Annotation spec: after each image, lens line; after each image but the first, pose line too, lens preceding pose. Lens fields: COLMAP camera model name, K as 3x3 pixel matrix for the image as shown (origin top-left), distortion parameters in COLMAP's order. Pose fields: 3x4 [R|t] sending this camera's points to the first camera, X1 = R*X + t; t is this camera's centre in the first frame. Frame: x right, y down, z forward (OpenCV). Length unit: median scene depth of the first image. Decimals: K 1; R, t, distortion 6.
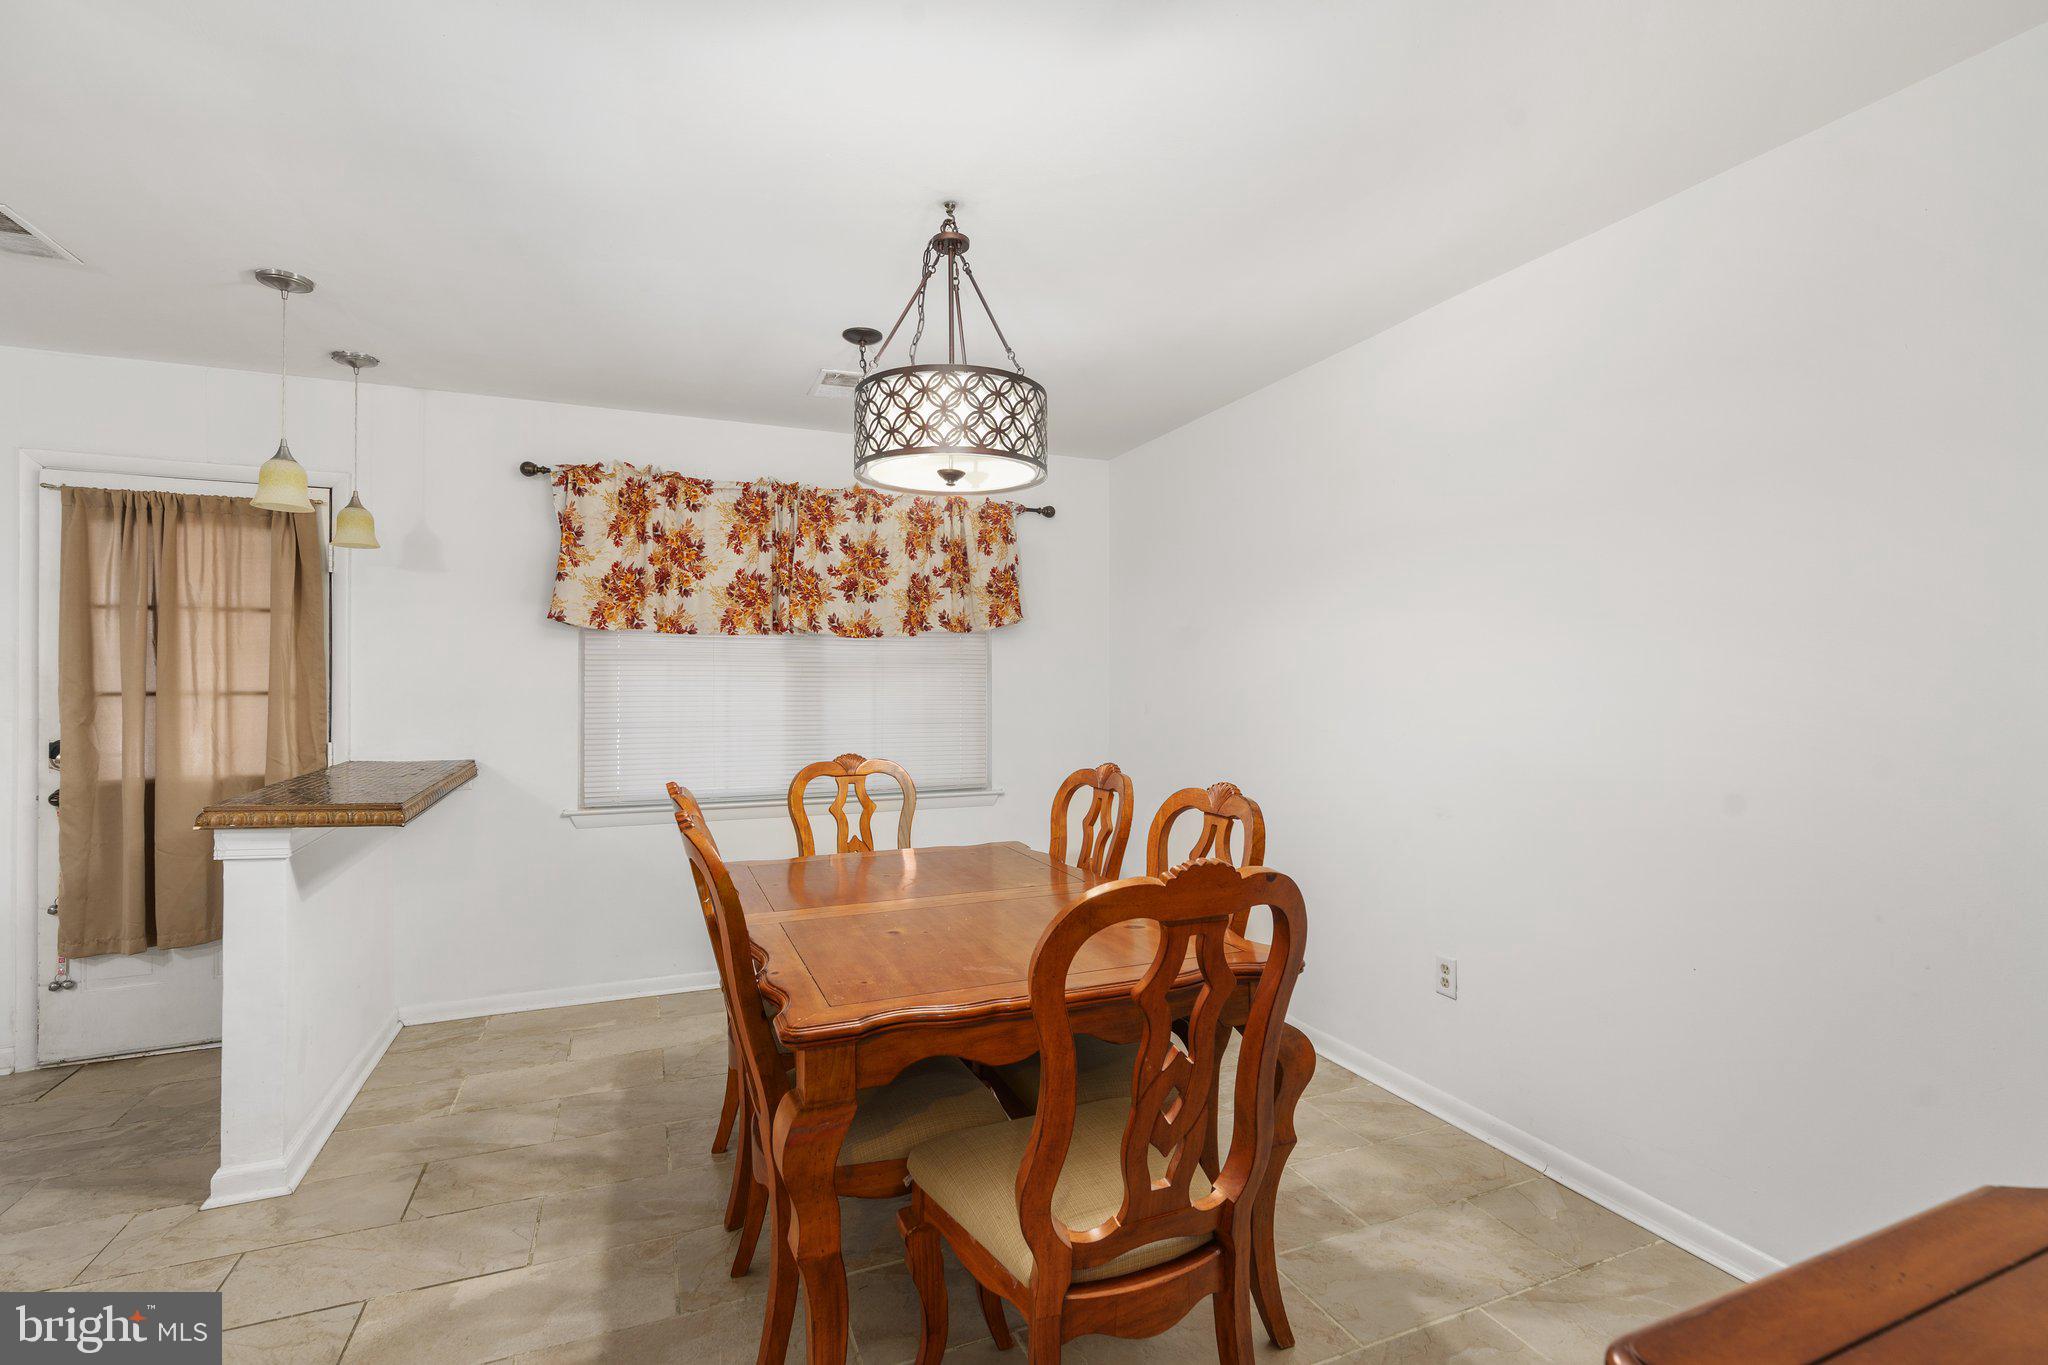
lens RADIAL K [[936.6, 0, 1028.4], [0, 936.6, 674.2], [0, 0, 1]] dist [-0.006834, 0.002170]
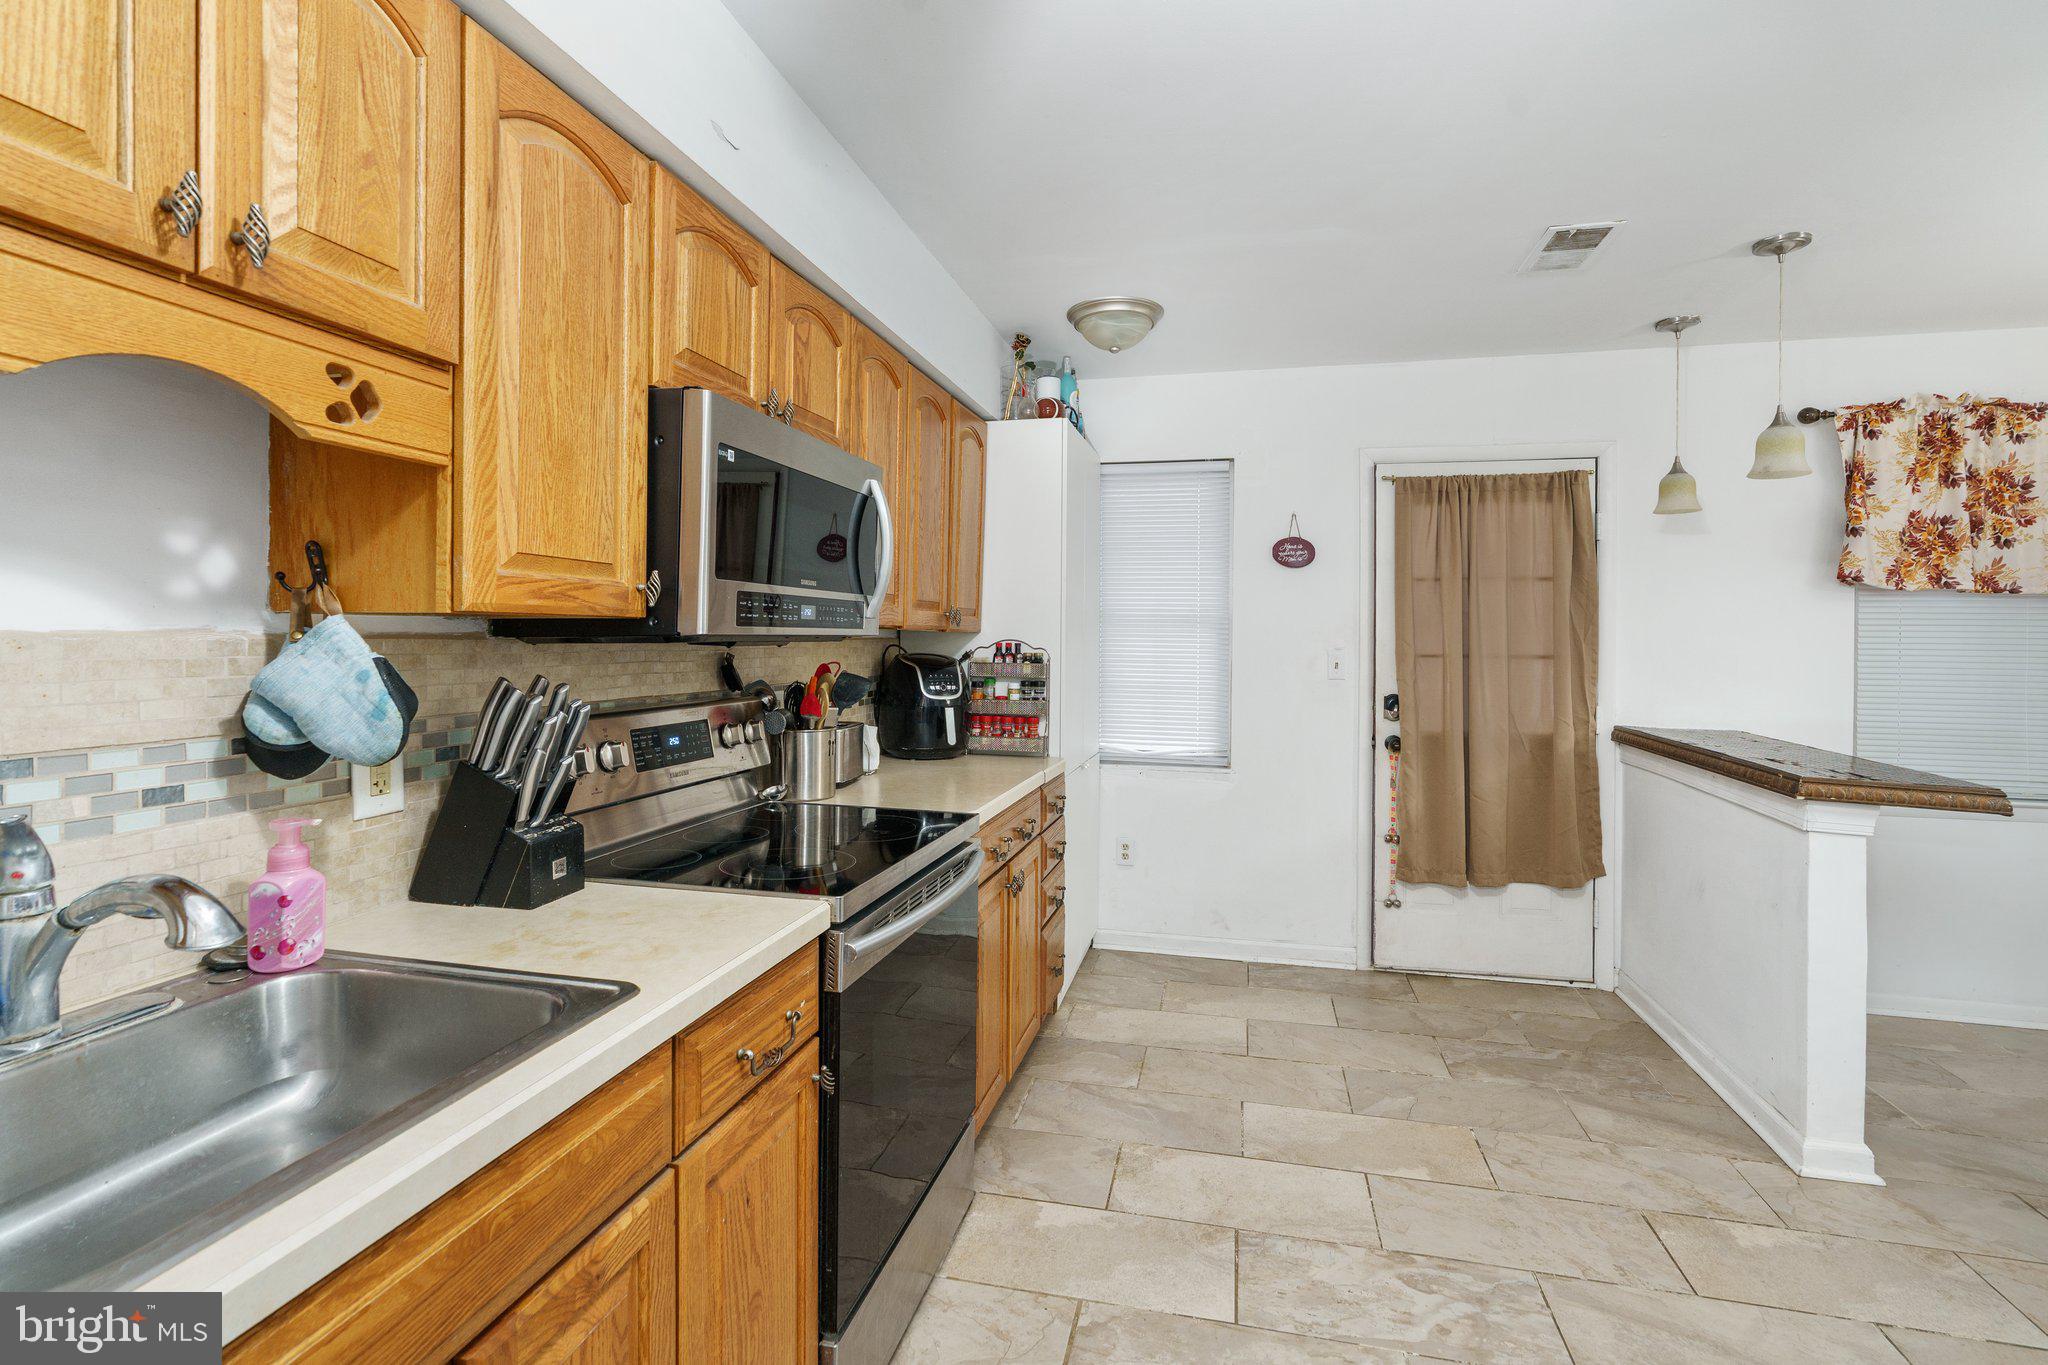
lens RADIAL K [[936.6, 0, 1011.6], [0, 936.6, 641.4], [0, 0, 1]] dist [-0.006834, 0.002170]
pose [[0.798929, 0.010740, -0.601329, -0.576178], [-0.004819, 0.999923, 0.011457, -0.005916], [0.601406, -0.006255, 0.798919, -0.185132]]
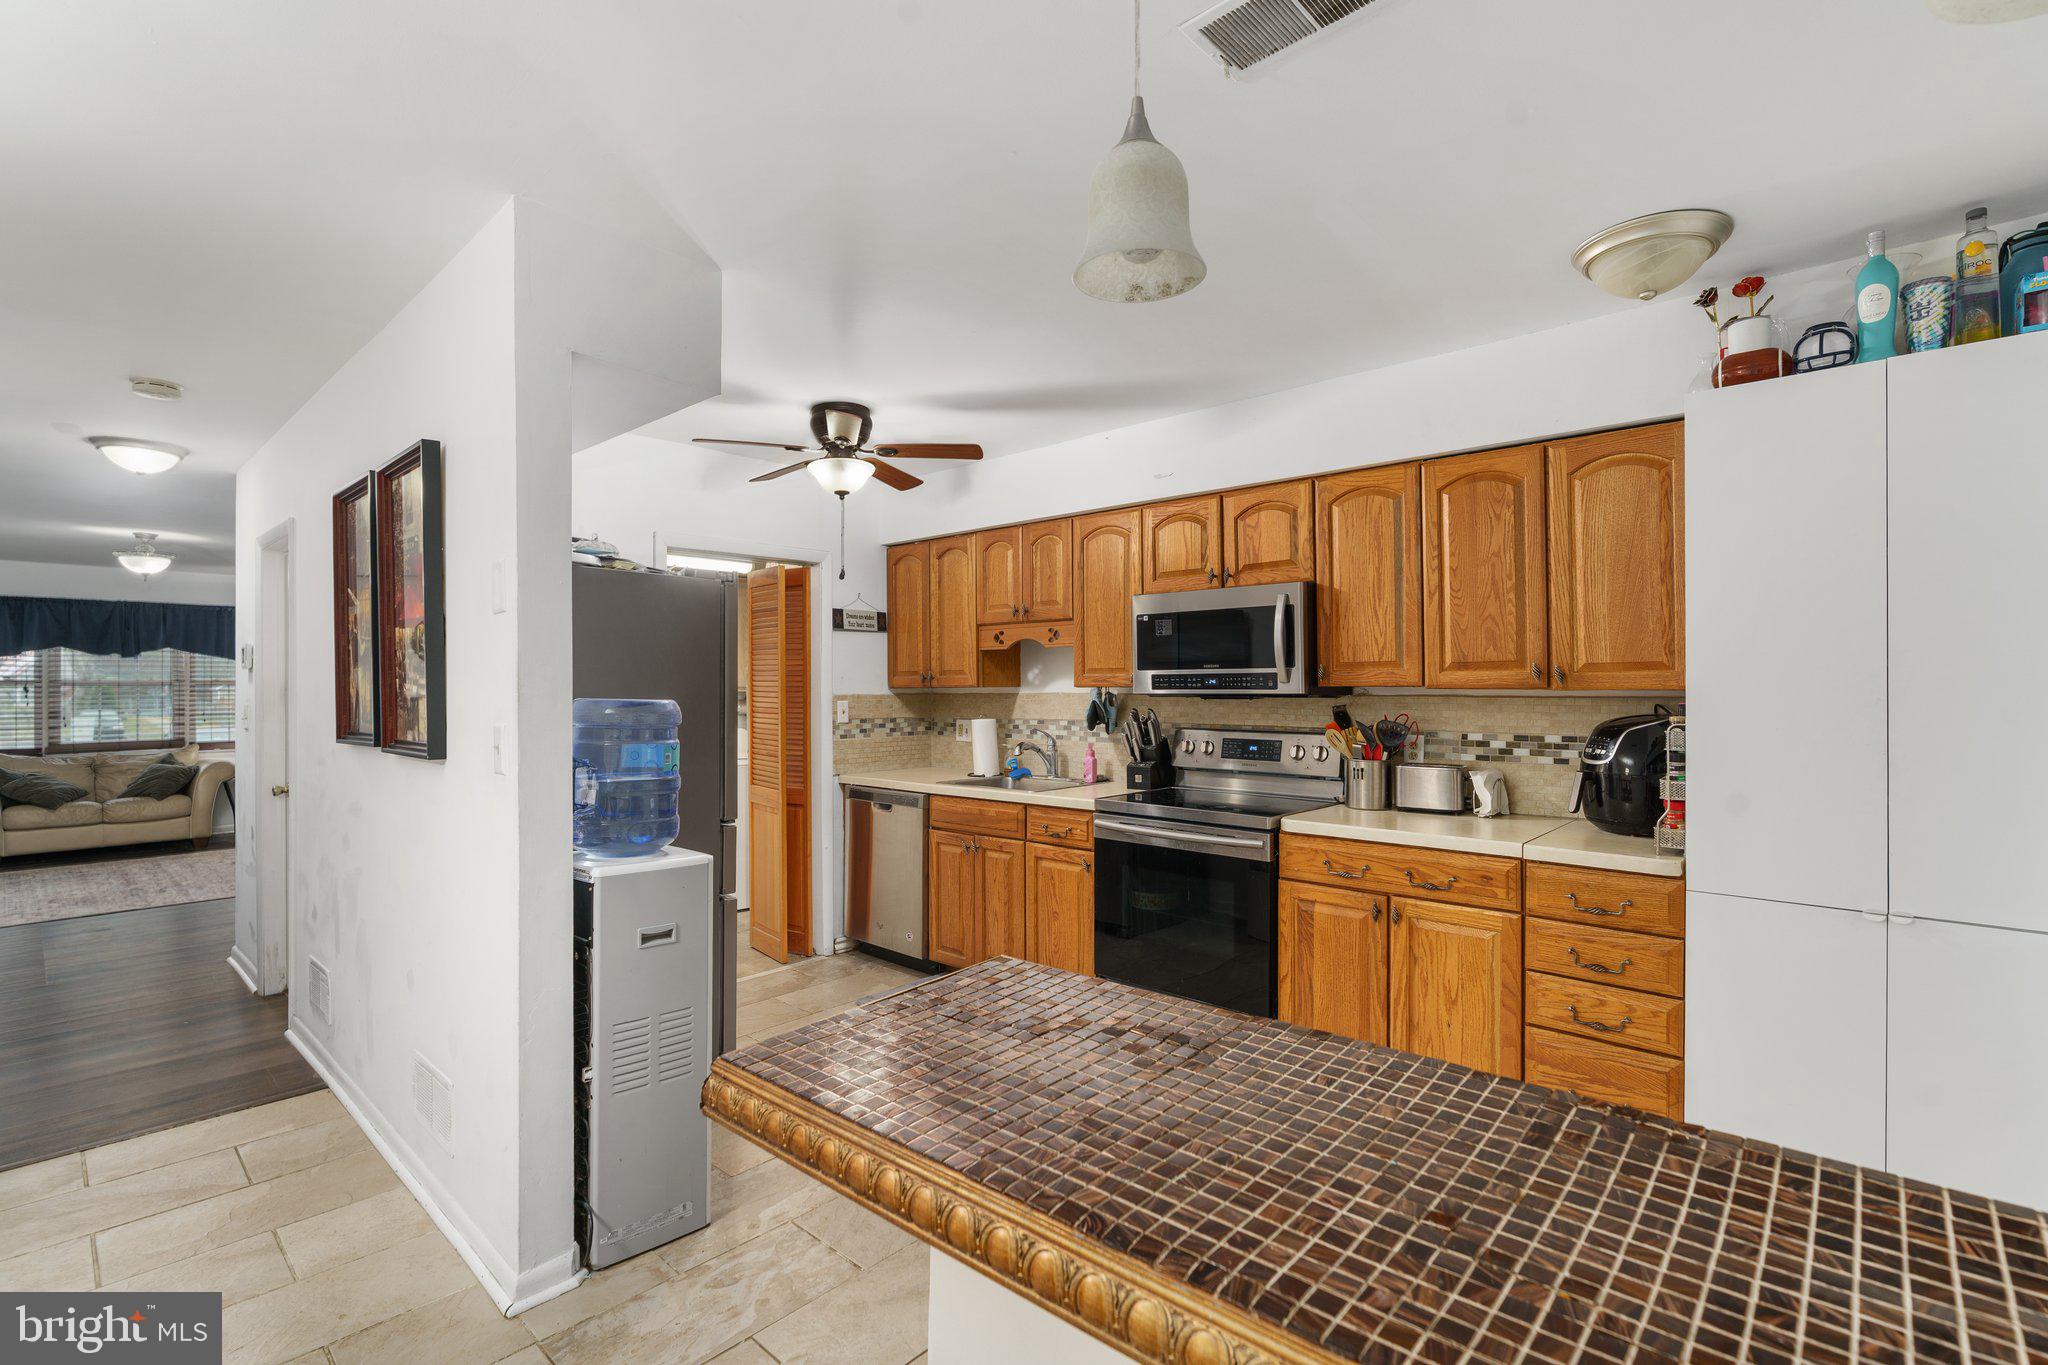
lens RADIAL K [[936.6, 0, 1007.7], [0, 936.6, 686.6], [0, 0, 1]] dist [-0.006834, 0.002170]
pose [[-0.910896, 0.001695, -0.412632, -0.388367], [0.004976, 0.999964, -0.006877, -0.004624], [0.412606, -0.008318, -0.910872, 0.897751]]
